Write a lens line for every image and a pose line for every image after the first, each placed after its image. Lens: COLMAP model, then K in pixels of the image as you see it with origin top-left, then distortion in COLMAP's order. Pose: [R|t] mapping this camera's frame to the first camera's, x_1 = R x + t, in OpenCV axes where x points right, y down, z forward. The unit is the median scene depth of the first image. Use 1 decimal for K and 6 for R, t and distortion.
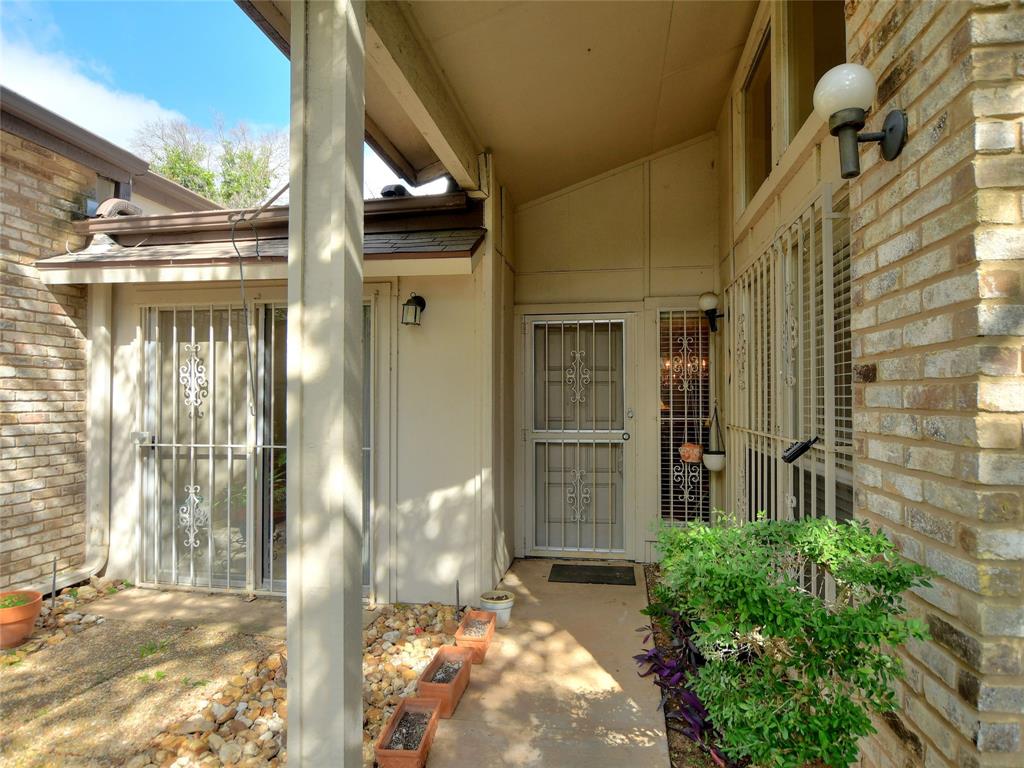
lens RADIAL K [[622.9, 0, 511.7], [0, 622.9, 390.6], [0, 0, 1]] dist [-0.001650, -0.000975]
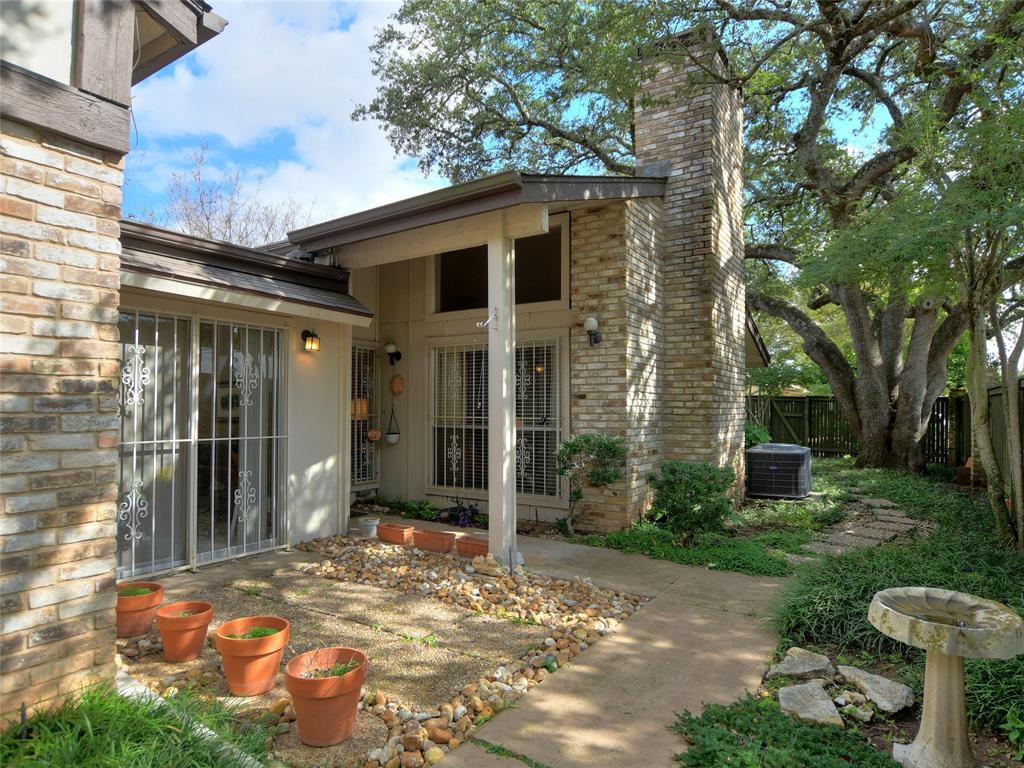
lens RADIAL K [[622.9, 0, 511.7], [0, 622.9, 390.6], [0, 0, 1]] dist [-0.001650, -0.000975]
pose [[0.422855, 0.042116, 0.905218, -1.287918], [-0.011483, 0.999088, -0.041119, 0.038605], [-0.906125, 0.006993, 0.422953, -0.020072]]
